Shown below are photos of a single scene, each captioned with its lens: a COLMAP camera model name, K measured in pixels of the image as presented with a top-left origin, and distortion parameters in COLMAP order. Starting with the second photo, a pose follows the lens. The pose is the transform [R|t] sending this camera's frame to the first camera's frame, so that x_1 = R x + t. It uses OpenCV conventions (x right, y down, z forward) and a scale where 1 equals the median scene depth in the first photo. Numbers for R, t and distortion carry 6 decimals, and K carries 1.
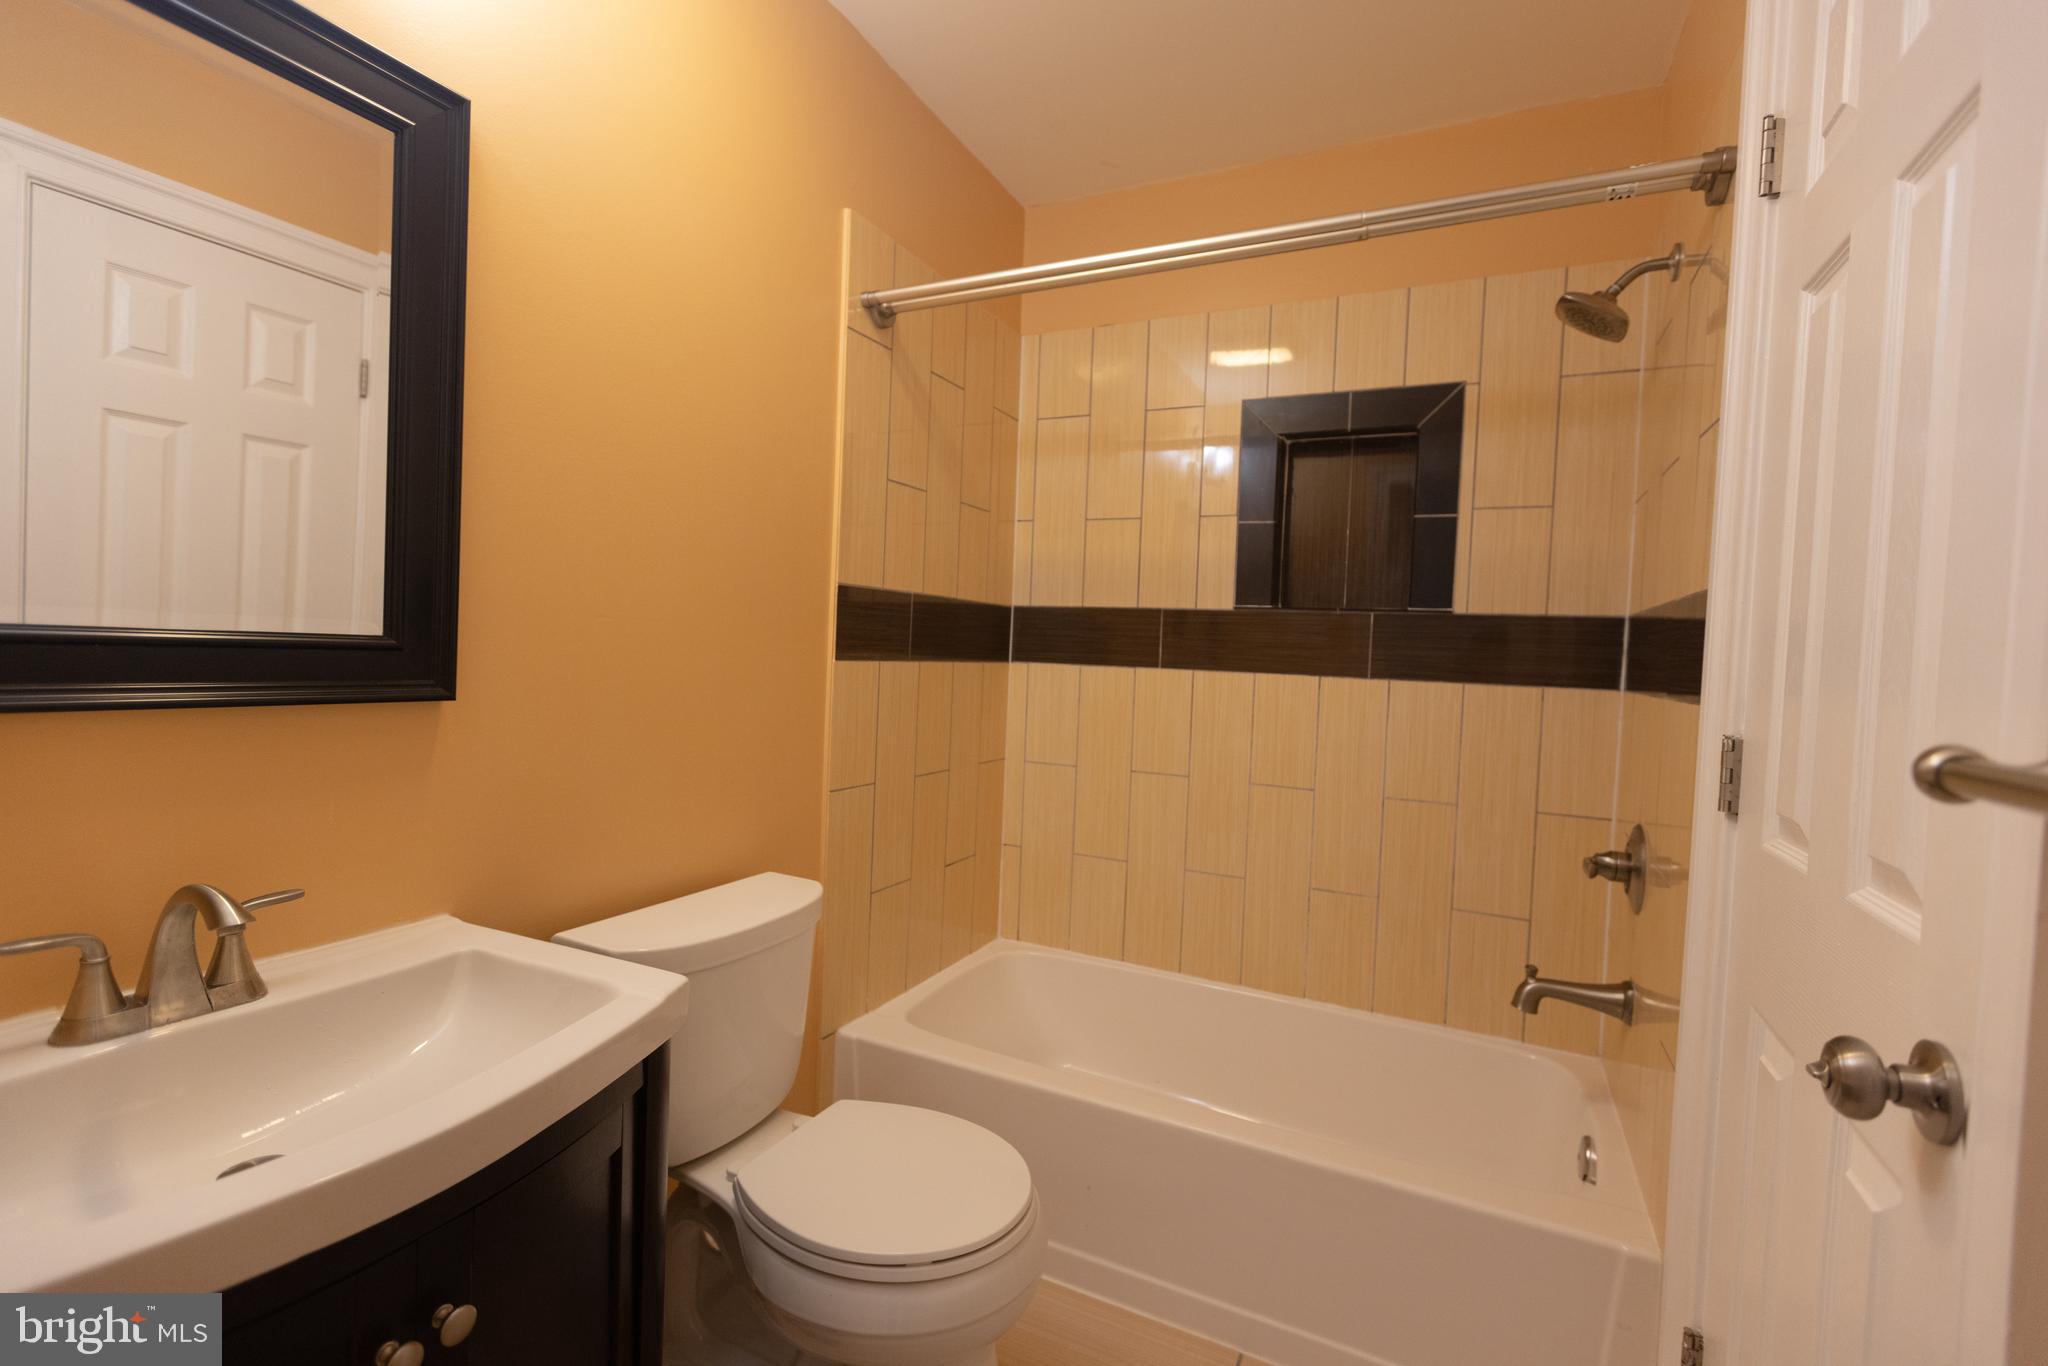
lens RADIAL K [[892.1, 0, 1004.3], [0, 892.1, 638.2], [0, 0, 1]] dist [0.000288, -0.001136]
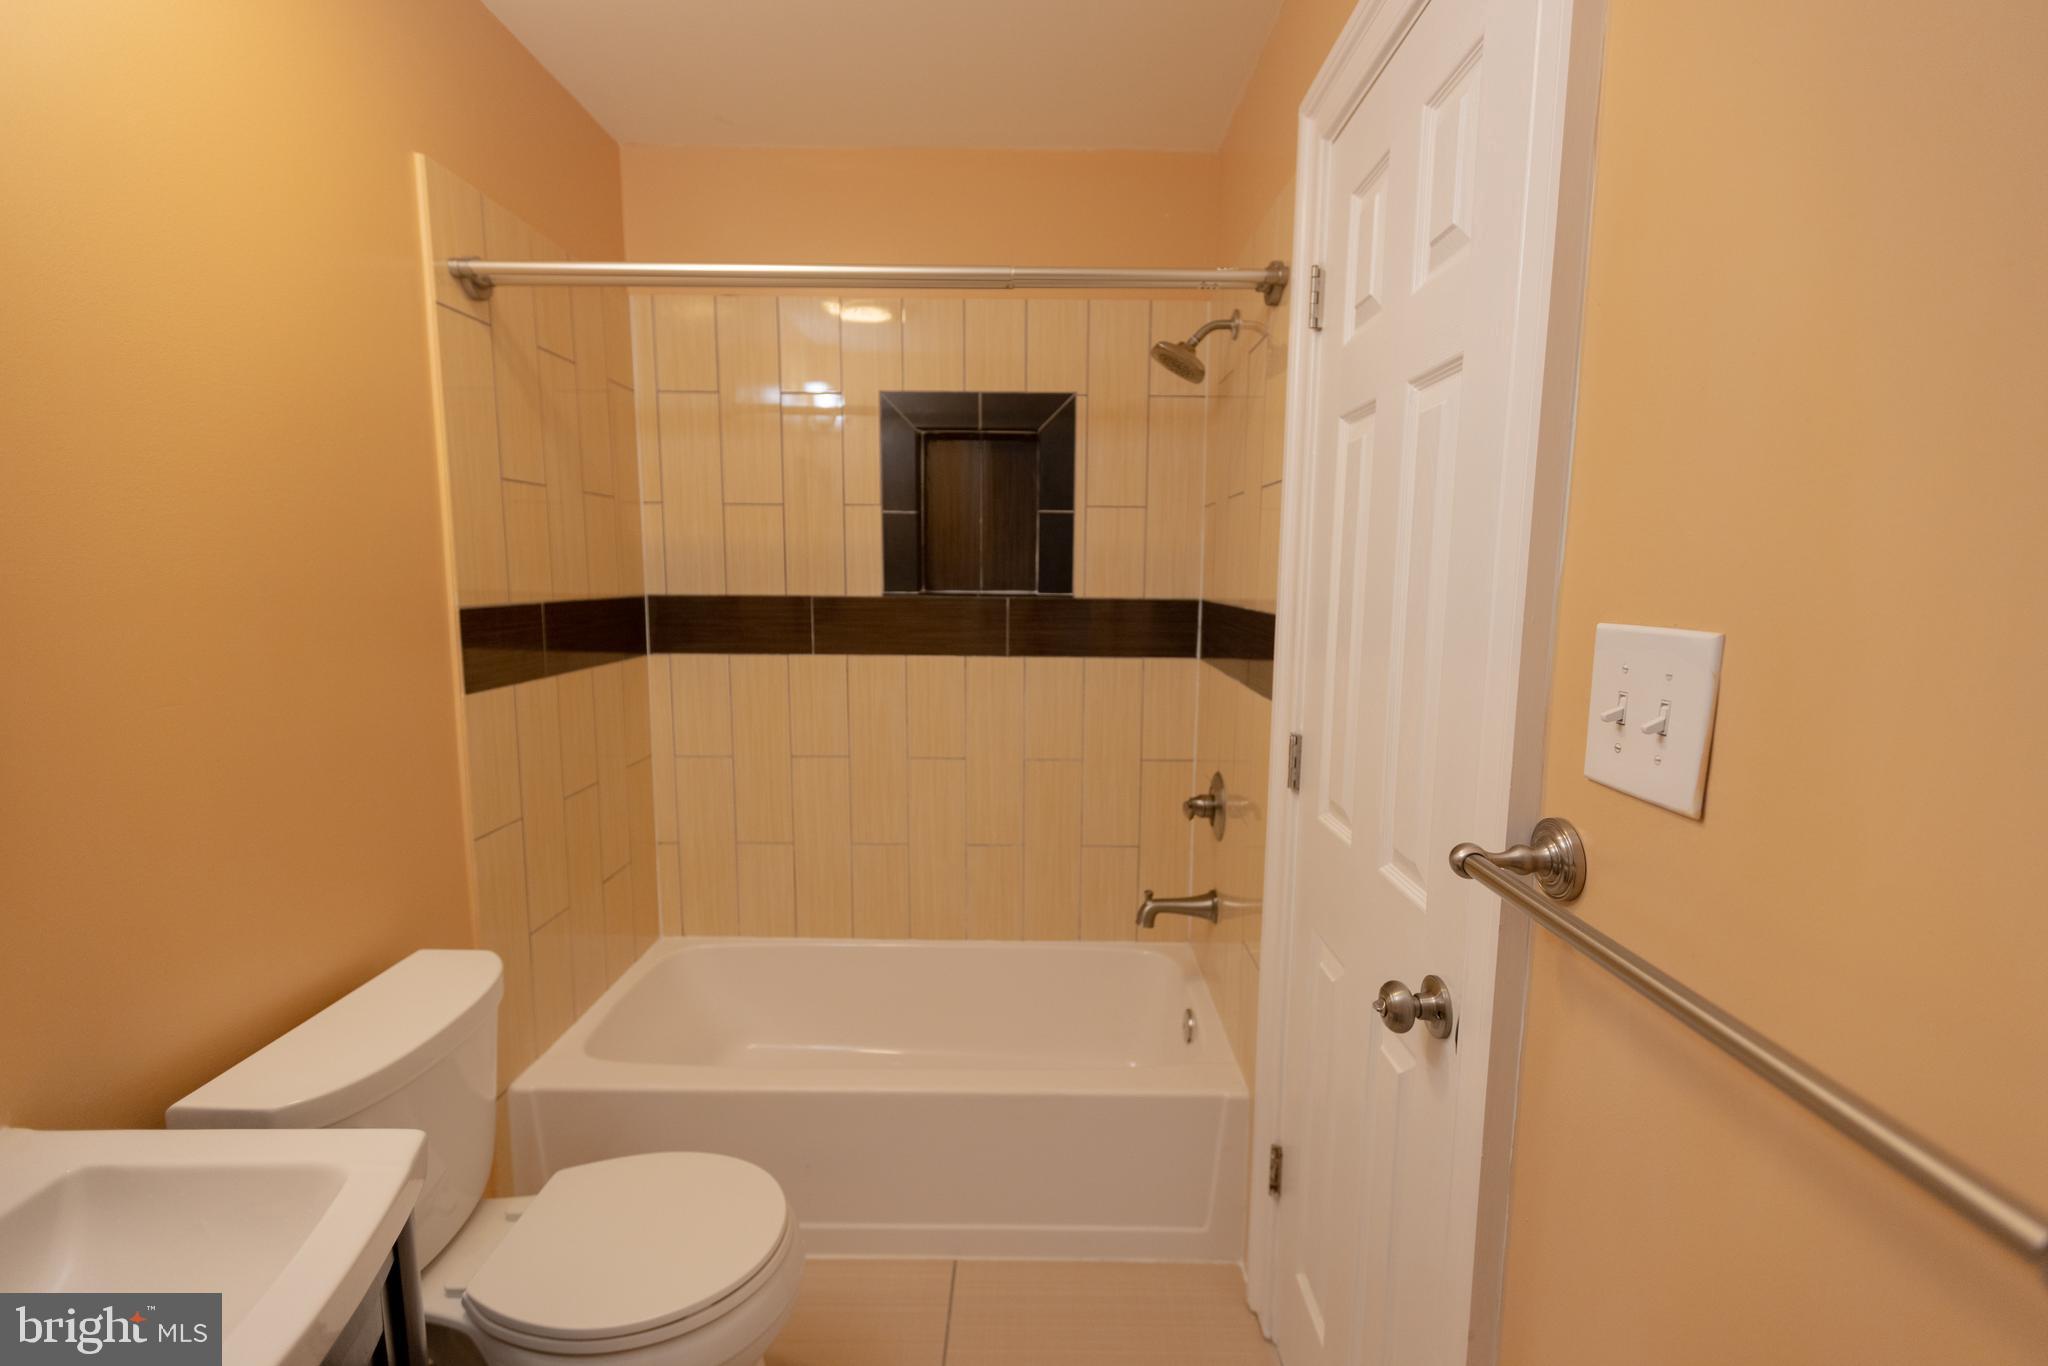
lens RADIAL K [[892.1, 0, 1008.5], [0, 892.1, 671.1], [0, 0, 1]] dist [0.000288, -0.001136]
pose [[0.905822, -0.088520, 0.414307, -0.066219], [0.044440, 0.992386, 0.114868, -0.075704], [-0.421320, -0.085638, 0.902859, -0.019991]]
